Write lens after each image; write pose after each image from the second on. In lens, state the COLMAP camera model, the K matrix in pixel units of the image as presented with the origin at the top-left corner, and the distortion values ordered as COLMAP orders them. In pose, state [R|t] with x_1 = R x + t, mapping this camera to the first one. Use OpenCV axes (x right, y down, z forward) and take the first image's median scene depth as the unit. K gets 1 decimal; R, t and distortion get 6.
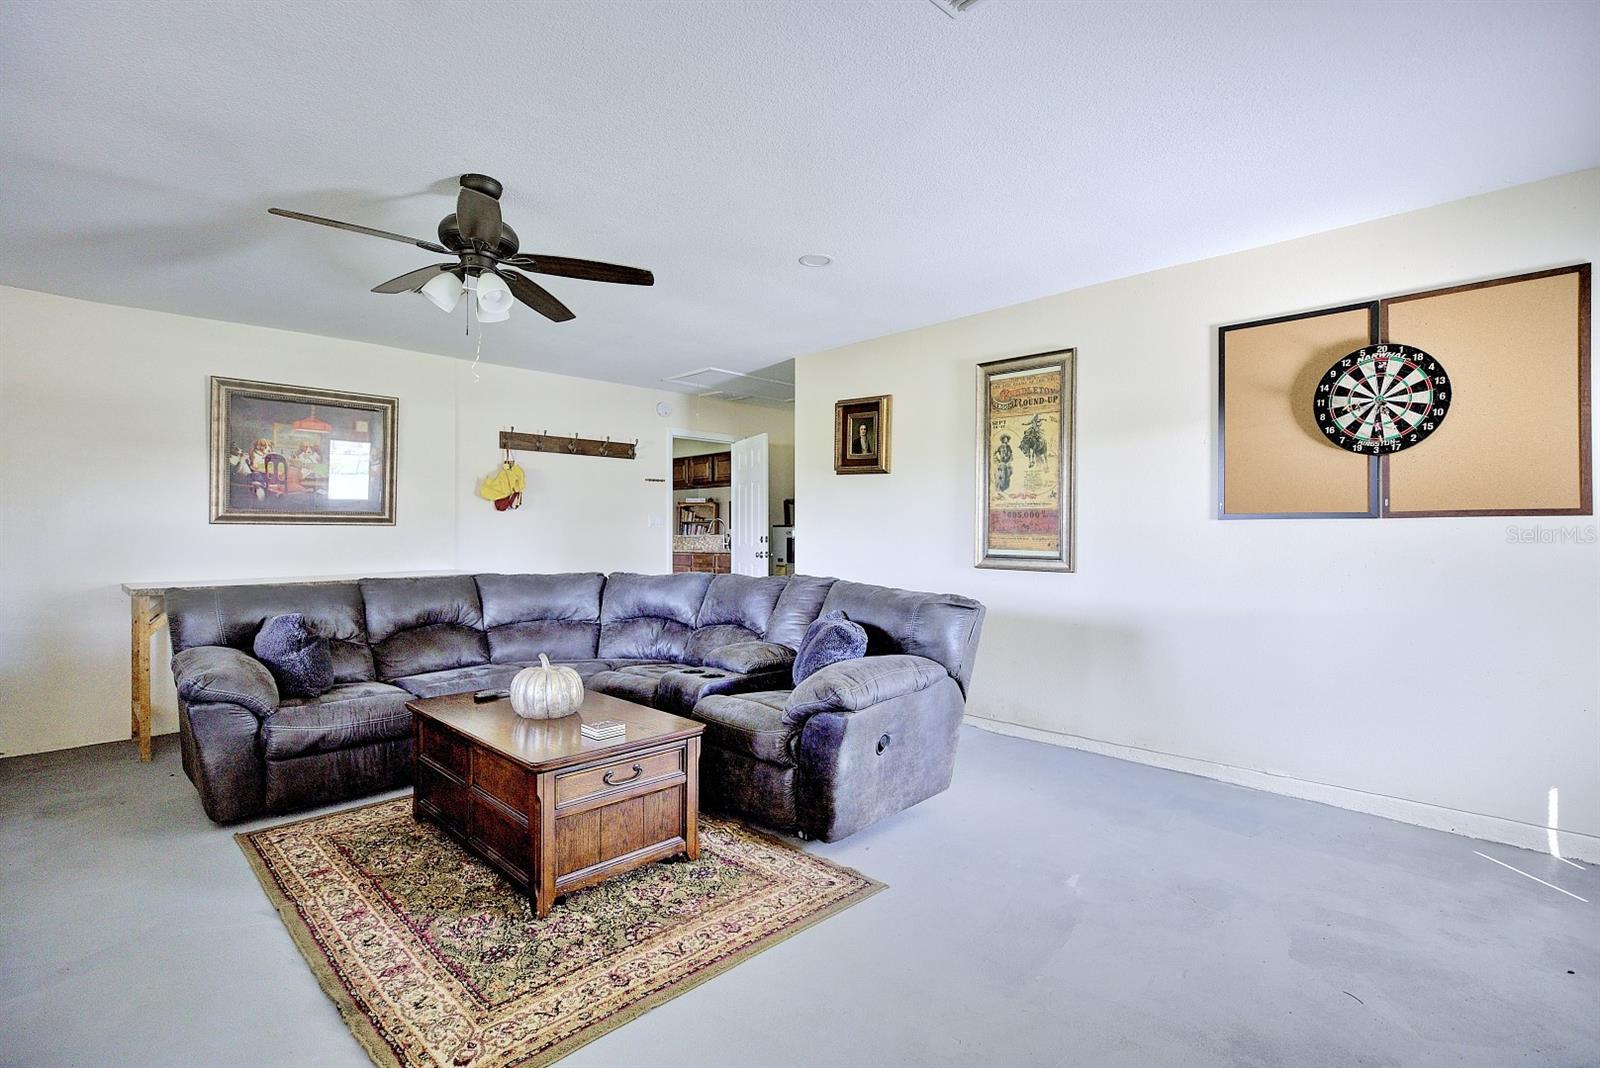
lens RADIAL K [[752.8, 0, 795.5], [0, 752.8, 528.7], [0, 0, 1]] dist [-0.001787, 0.000525]
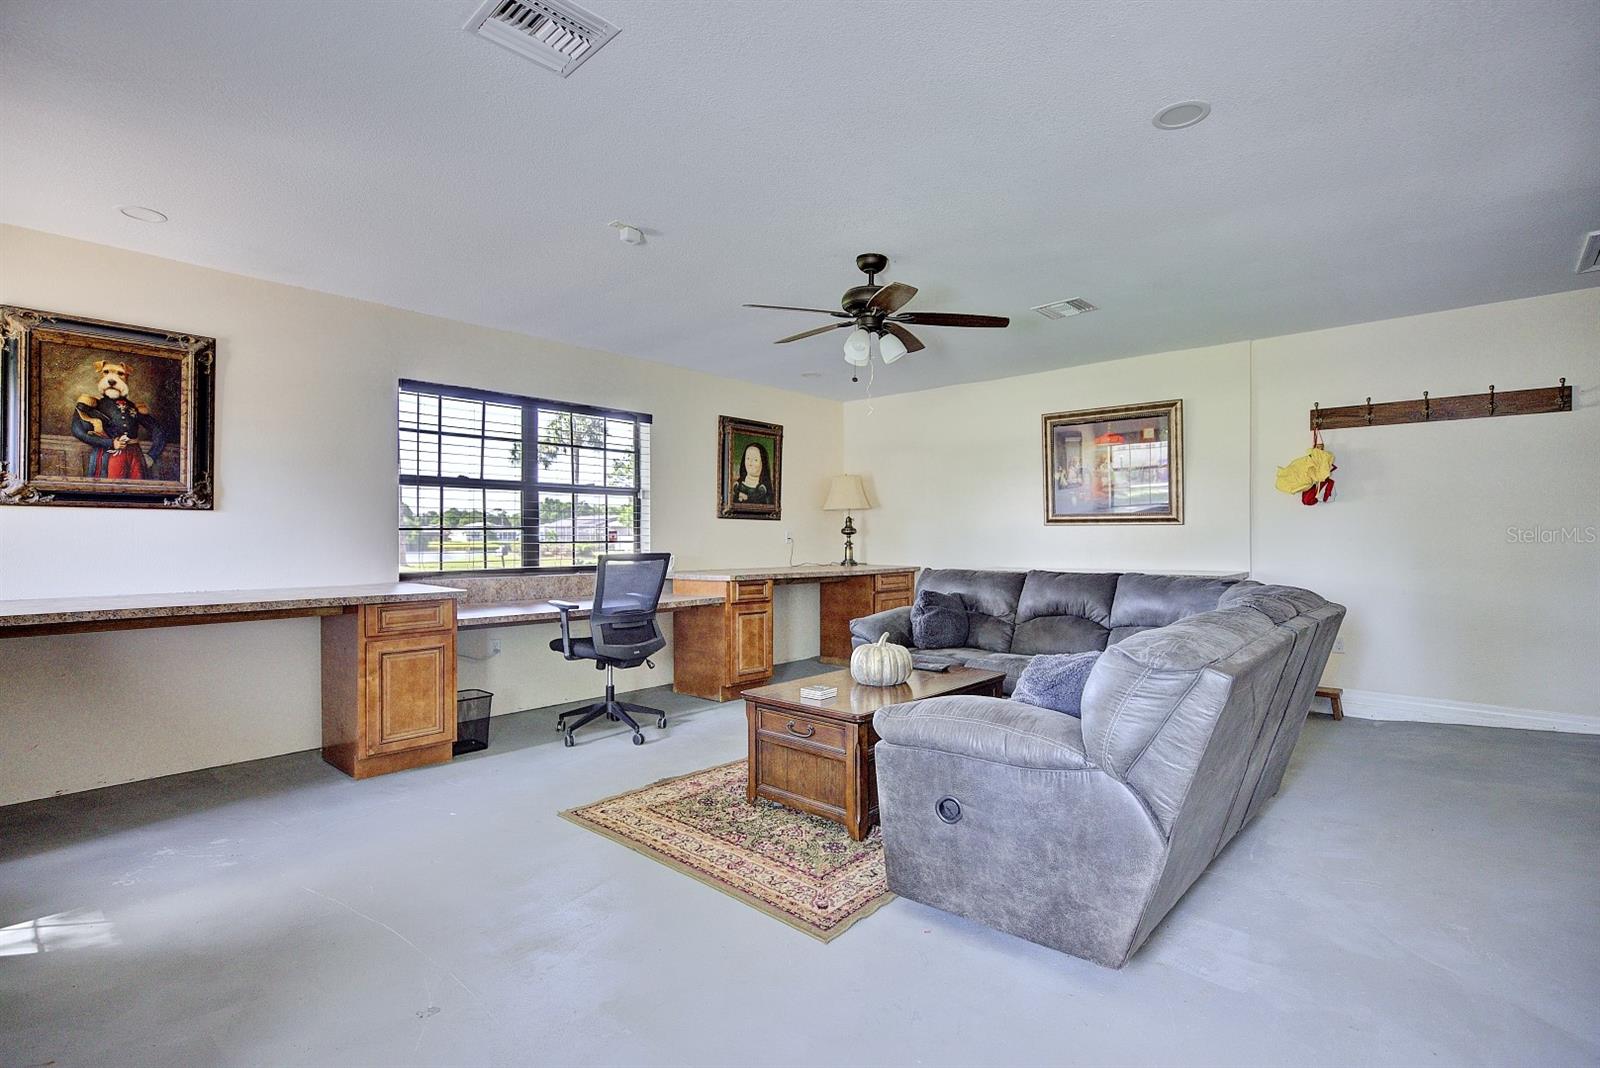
lens RADIAL K [[752.8, 0, 805.6], [0, 752.8, 532.5], [0, 0, 1]] dist [-0.001787, 0.000525]
pose [[0.054309, -0.003628, -0.998518, 0.613356], [0.007650, 0.999966, -0.003217, 0.007838], [0.998495, -0.007464, 0.054335, 0.586685]]
